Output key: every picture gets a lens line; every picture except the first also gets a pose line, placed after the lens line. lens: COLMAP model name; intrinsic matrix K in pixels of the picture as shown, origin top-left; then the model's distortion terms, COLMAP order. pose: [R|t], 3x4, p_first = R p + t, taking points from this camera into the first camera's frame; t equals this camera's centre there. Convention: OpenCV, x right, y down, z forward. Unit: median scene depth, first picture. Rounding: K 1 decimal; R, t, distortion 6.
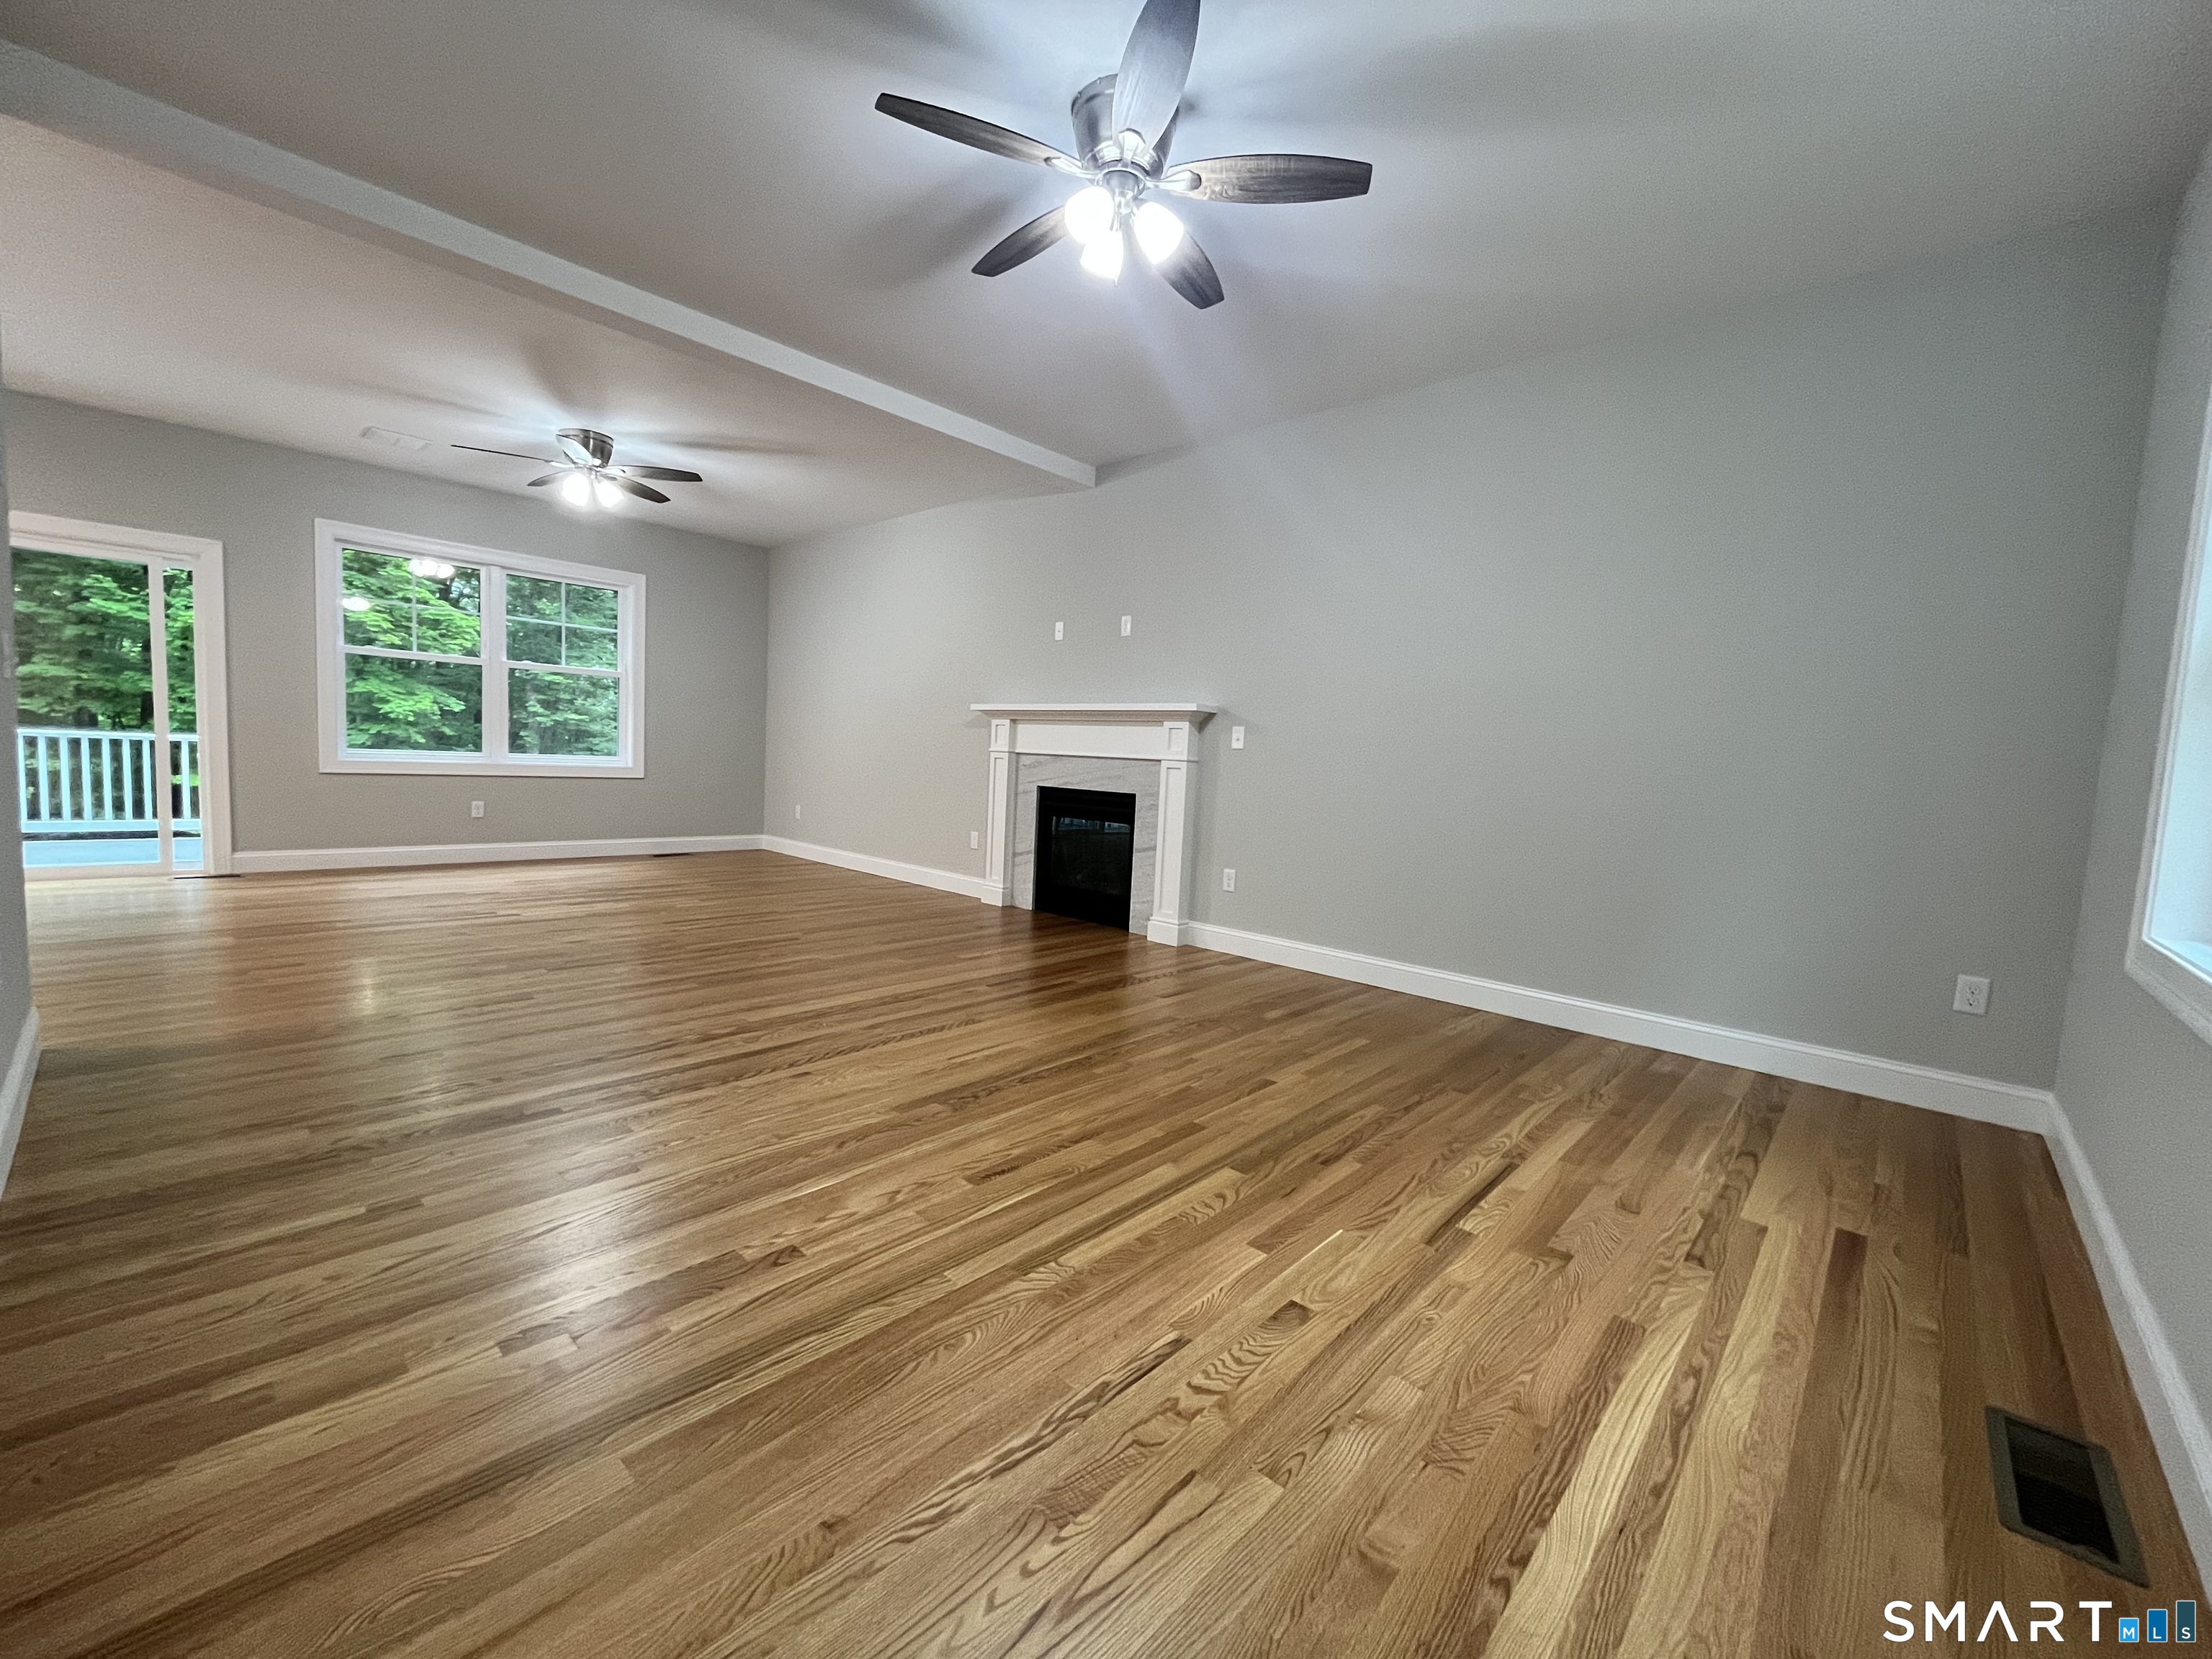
lens RADIAL K [[894.1, 0, 1093.7], [0, 894.1, 831.1], [0, 0, 1]] dist [-0.001146, -0.000731]
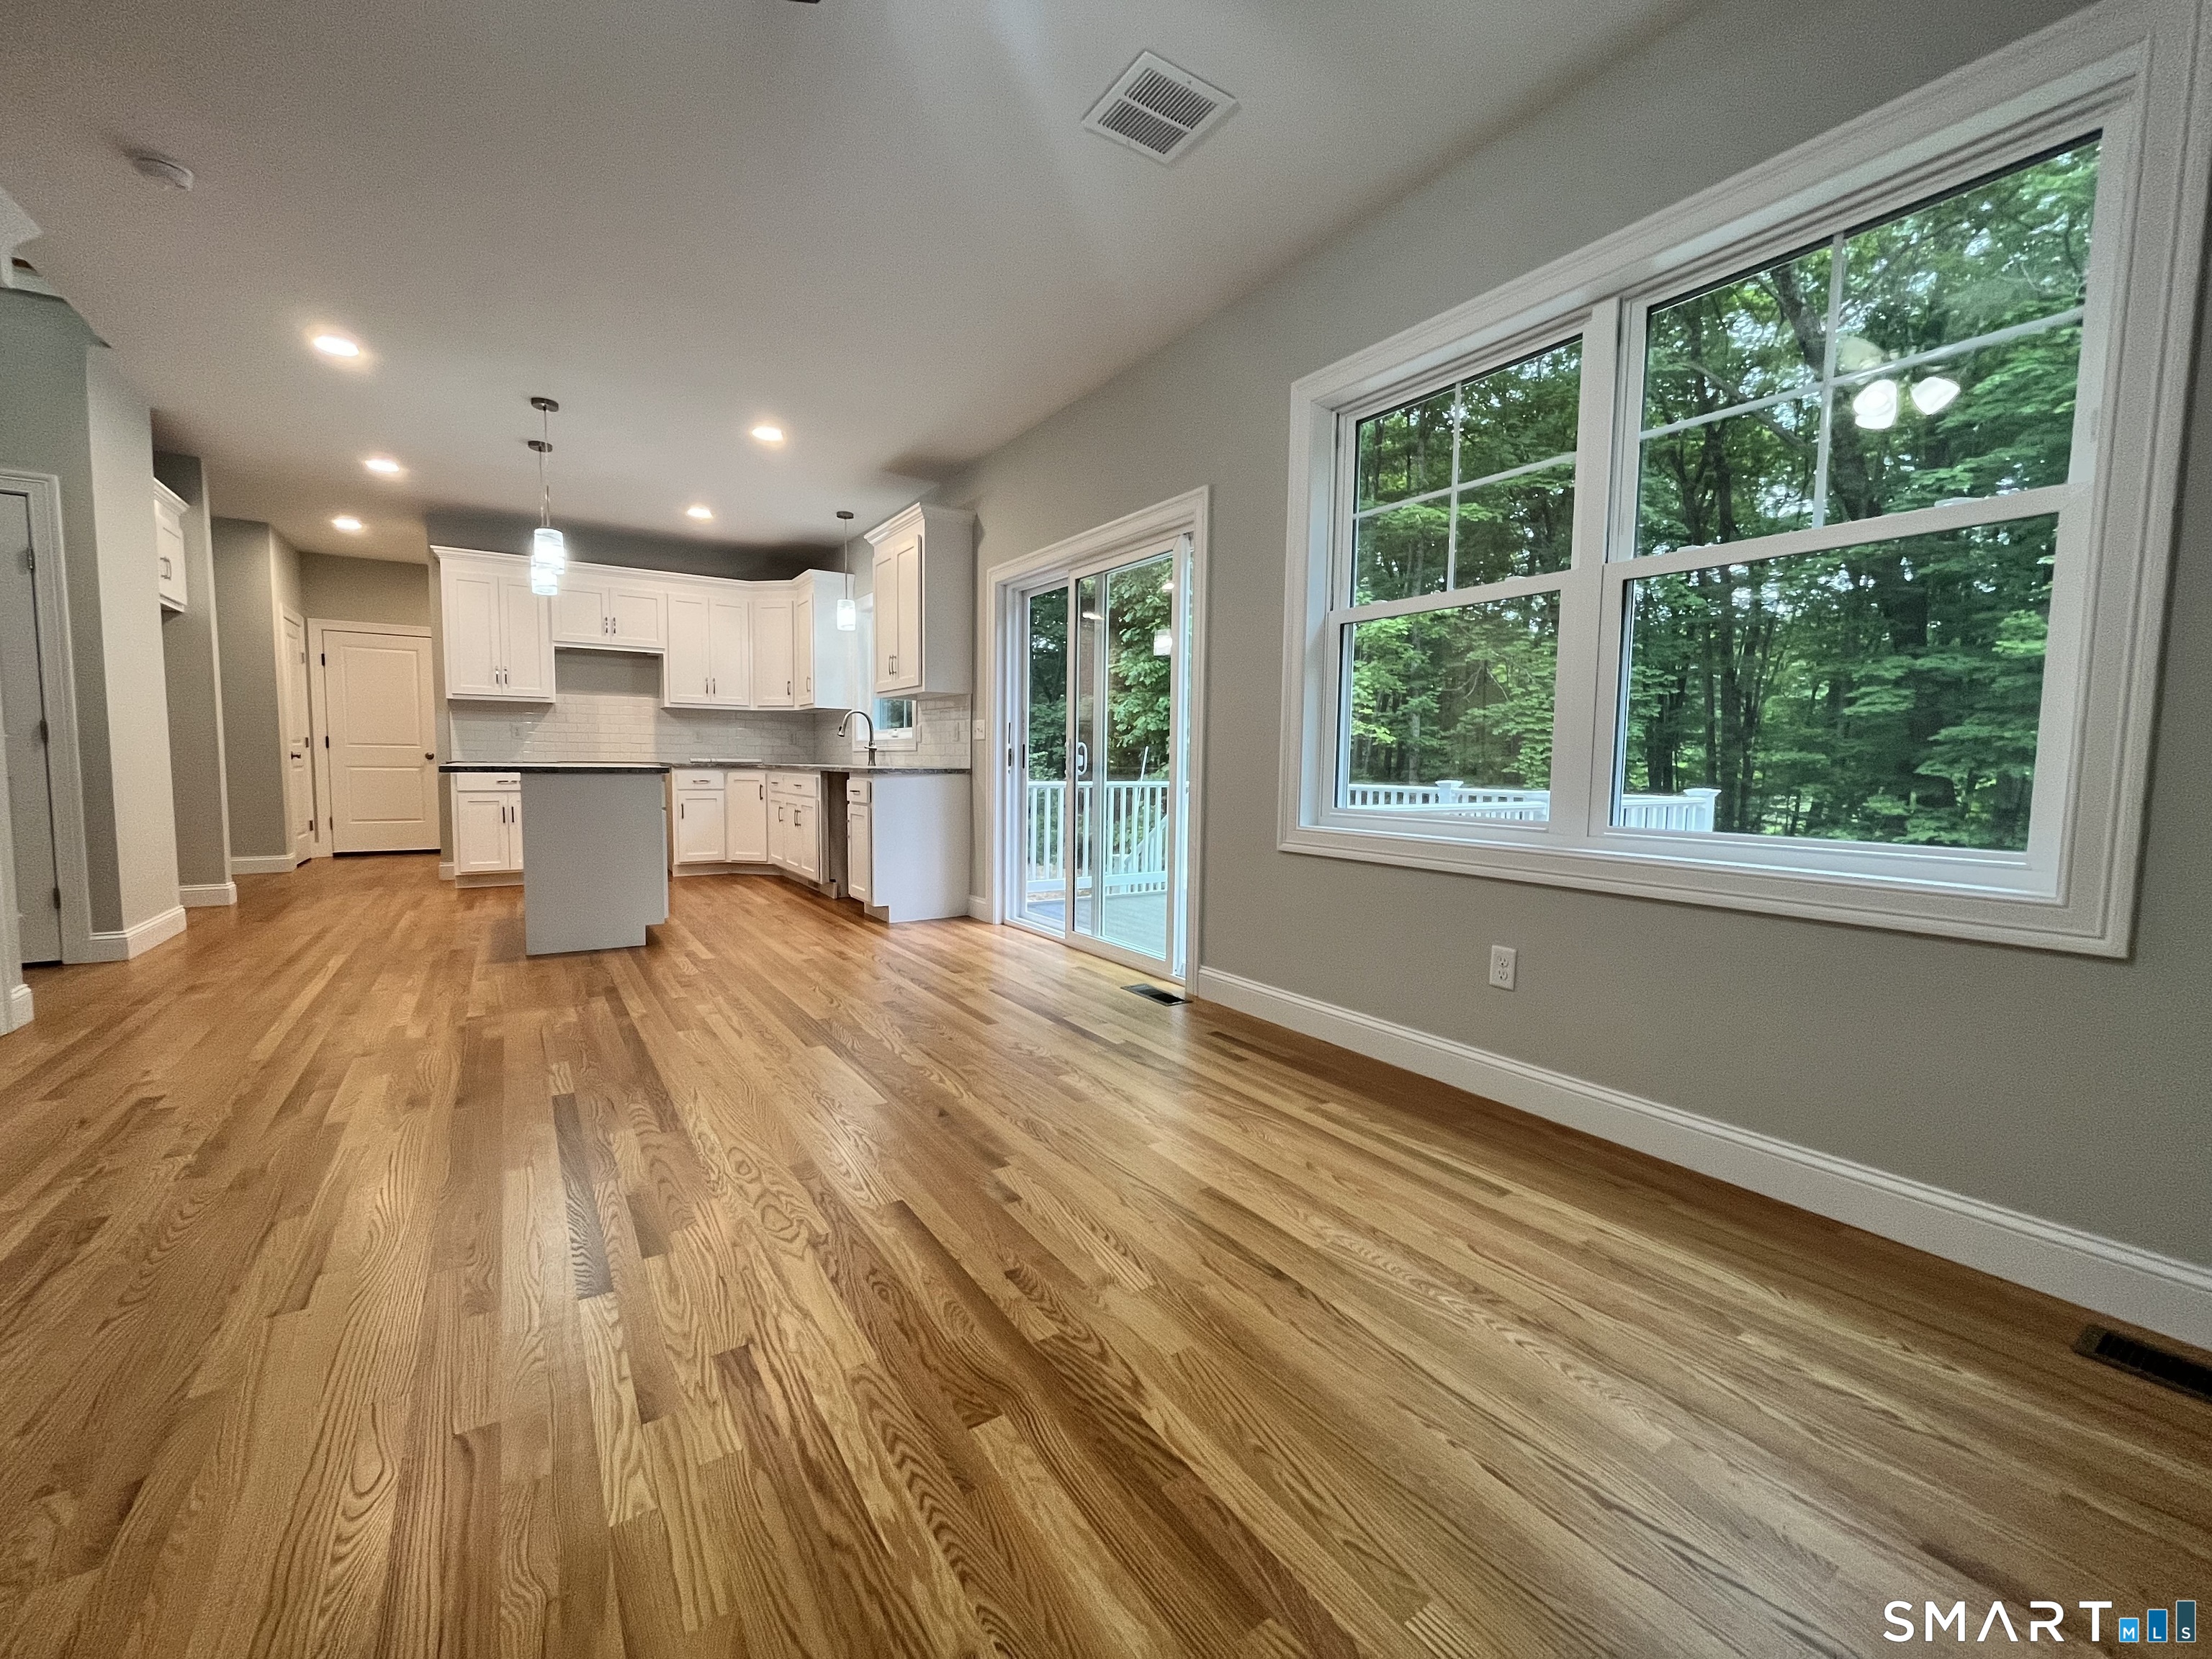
lens RADIAL K [[894.1, 0, 1093.7], [0, 894.1, 831.1], [0, 0, 1]] dist [-0.001146, -0.000731]
pose [[-0.243649, 0.023668, -0.969575, -0.715518], [-0.107559, 0.992876, 0.051266, -0.219668], [0.963881, 0.116777, -0.239367, 2.406302]]
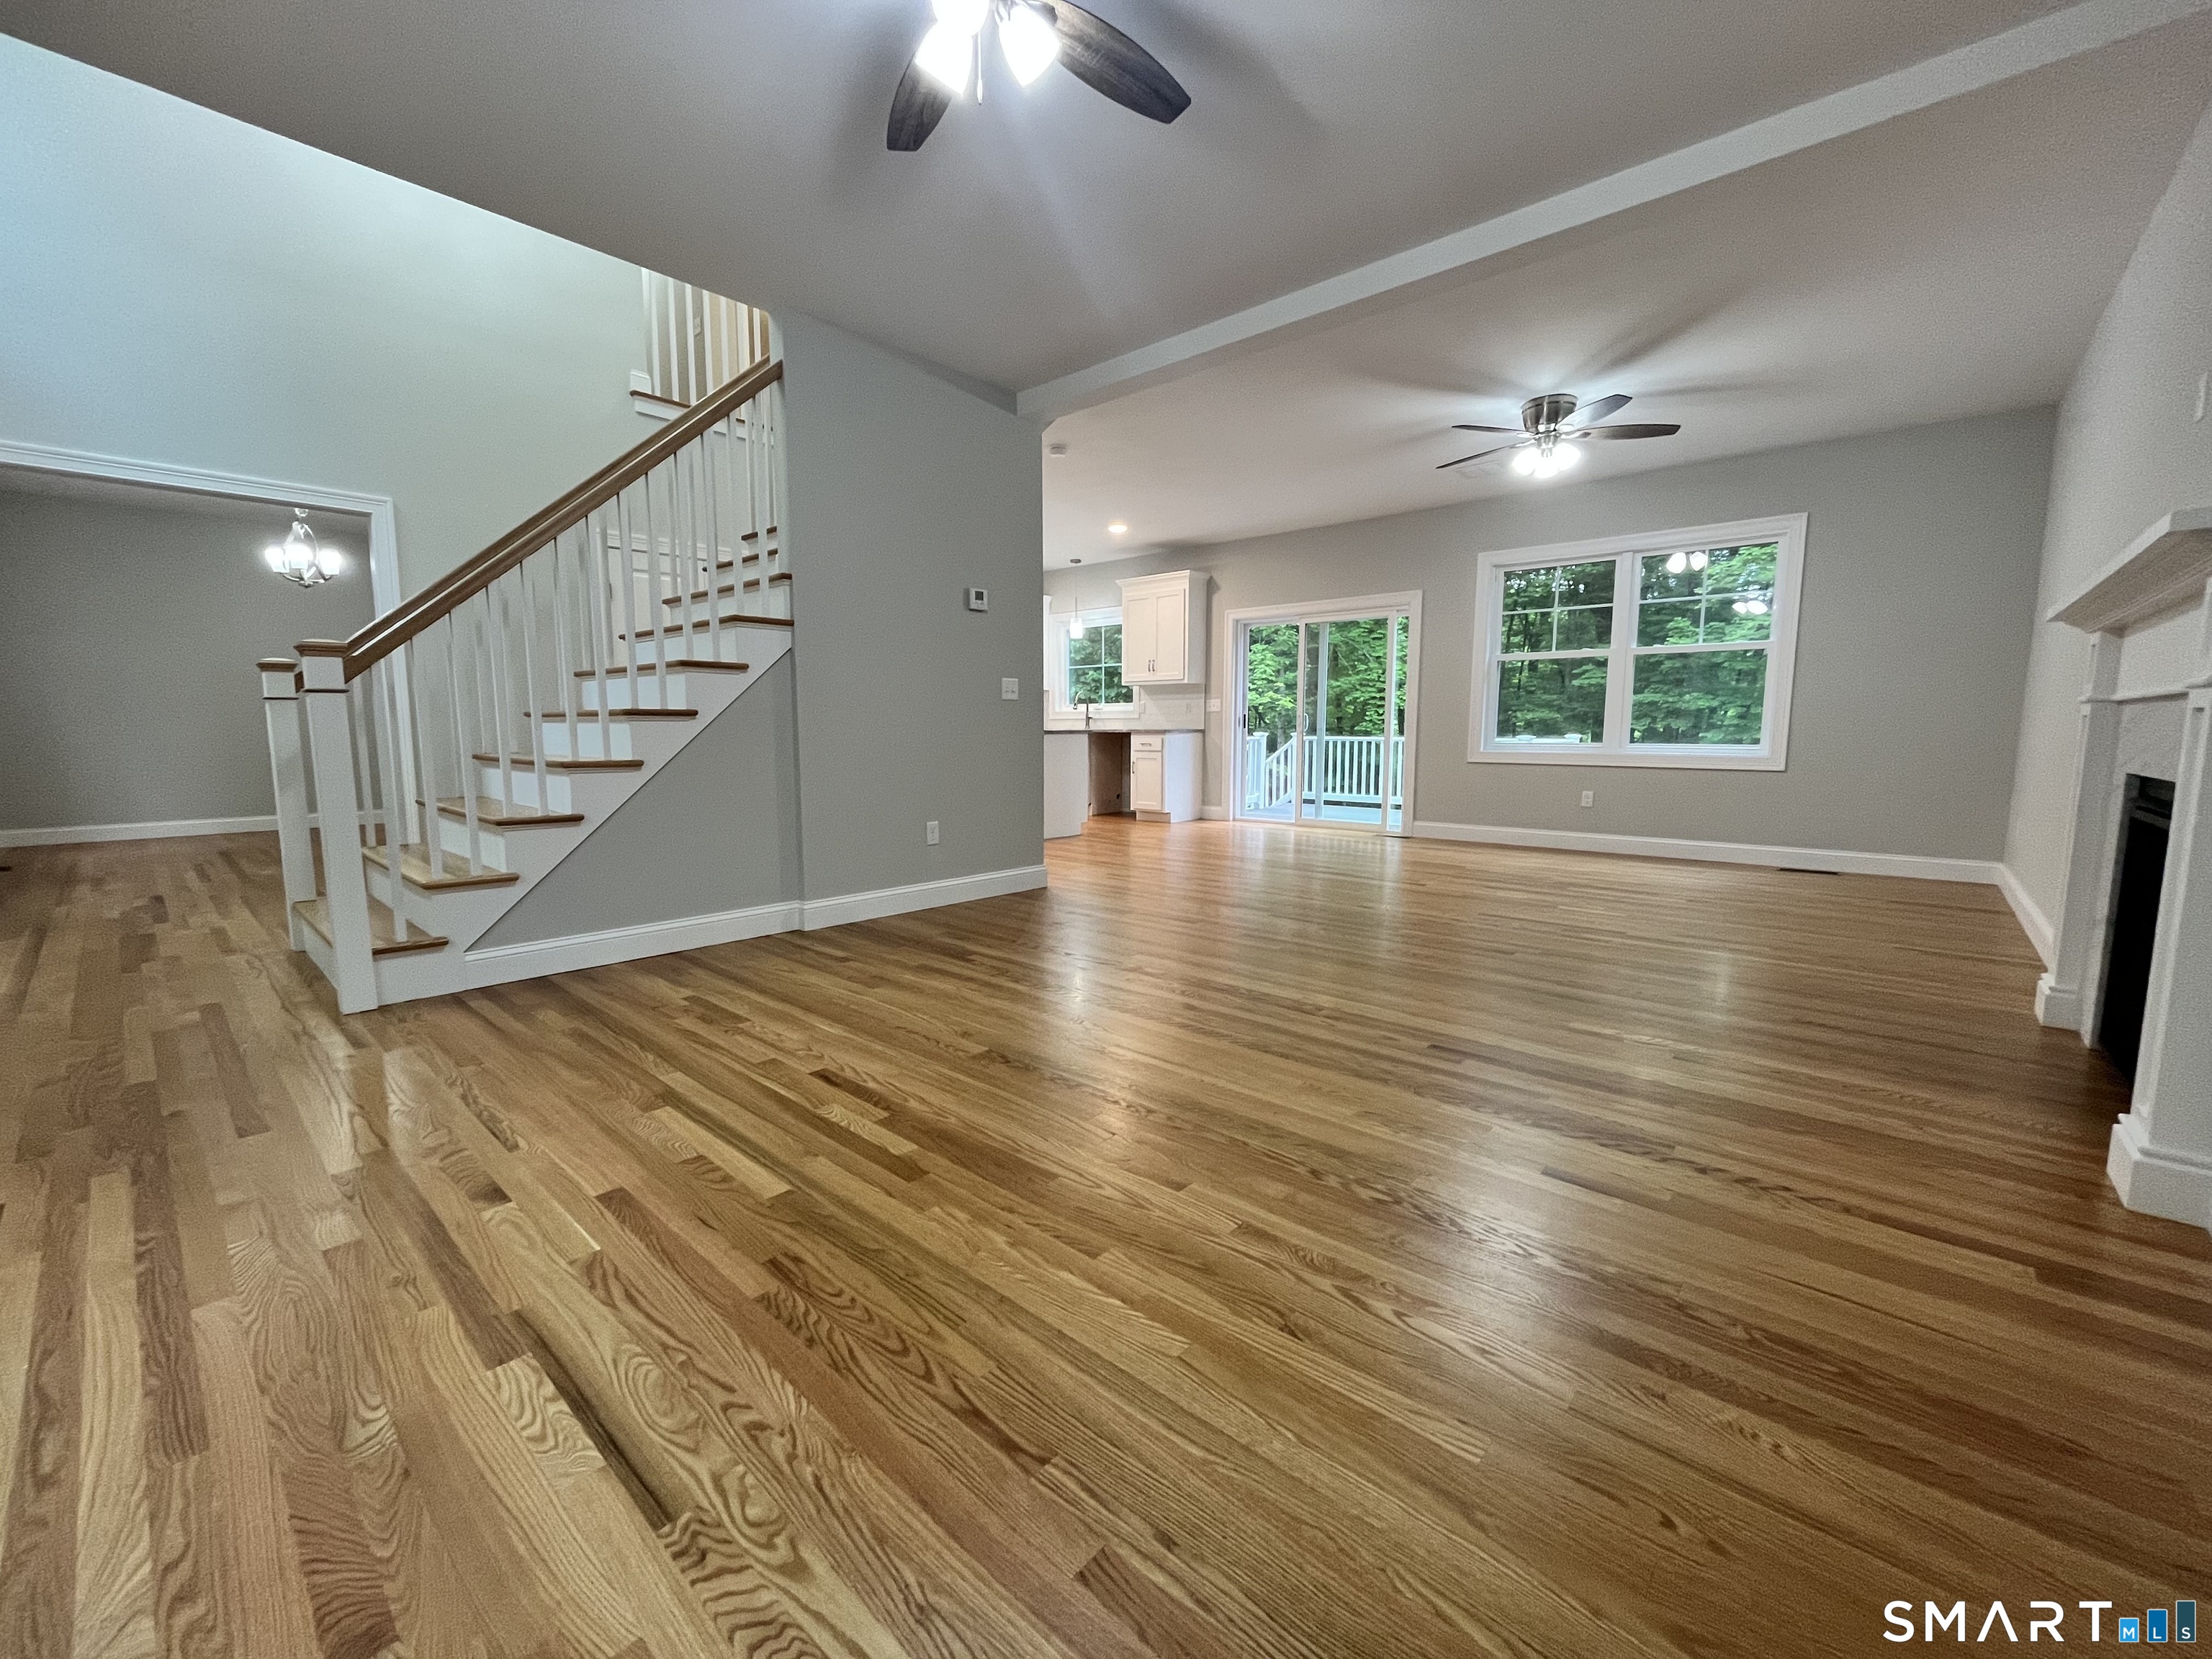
lens RADIAL K [[894.1, 0, 1093.7], [0, 894.1, 831.1], [0, 0, 1]] dist [-0.001146, -0.000731]
pose [[0.009062, 0.066931, -0.997716, 0.854666], [-0.083002, 0.994365, 0.065952, -0.020493], [0.996508, 0.082215, 0.014567, 1.122426]]
